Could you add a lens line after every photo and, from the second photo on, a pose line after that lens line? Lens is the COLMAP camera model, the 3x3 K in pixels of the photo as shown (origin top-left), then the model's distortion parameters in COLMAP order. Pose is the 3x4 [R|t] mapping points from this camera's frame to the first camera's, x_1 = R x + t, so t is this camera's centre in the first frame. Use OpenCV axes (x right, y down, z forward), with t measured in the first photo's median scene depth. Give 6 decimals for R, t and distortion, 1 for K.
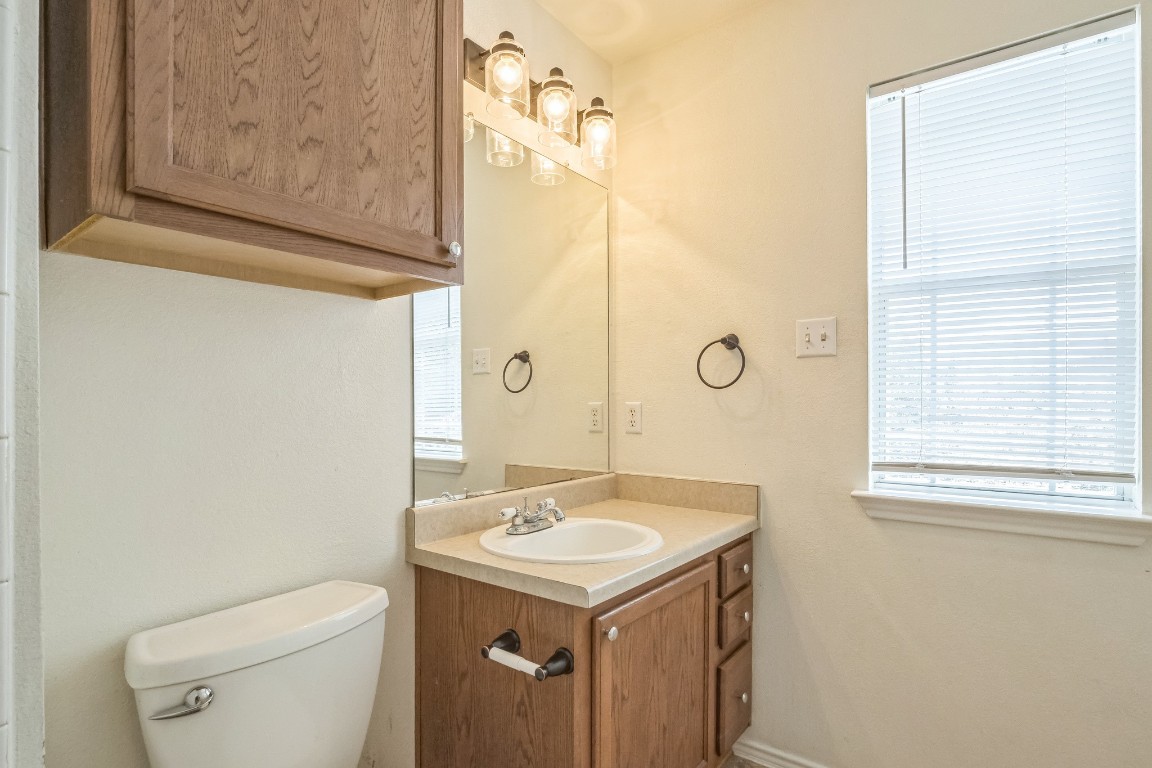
lens RADIAL K [[593.3, 0, 575.2], [0, 593.3, 394.1], [0, 0, 1]] dist [-0.001480, 0.001039]
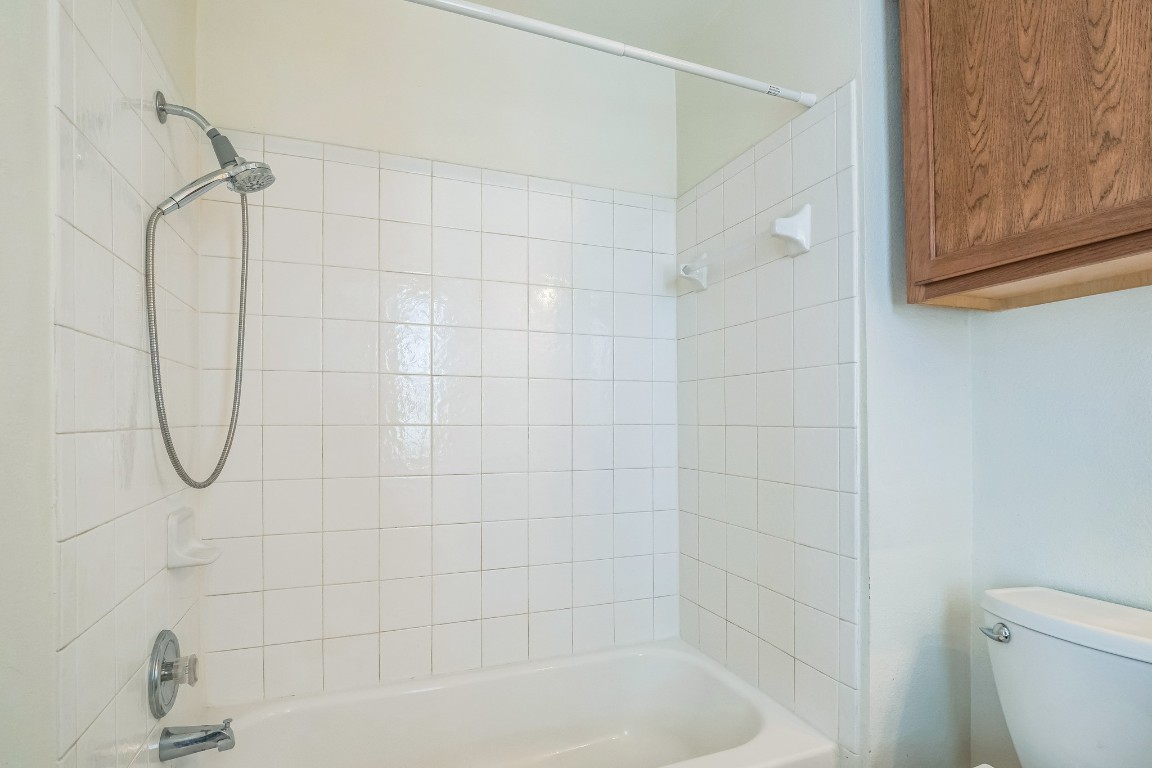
lens RADIAL K [[593.3, 0, 584.9], [0, 593.3, 413.5], [0, 0, 1]] dist [-0.001480, 0.001039]
pose [[-0.522466, -0.010180, -0.852600, 1.024401], [0.012147, 0.999738, -0.019380, 0.036611], [0.852574, -0.020482, -0.522205, 0.932690]]
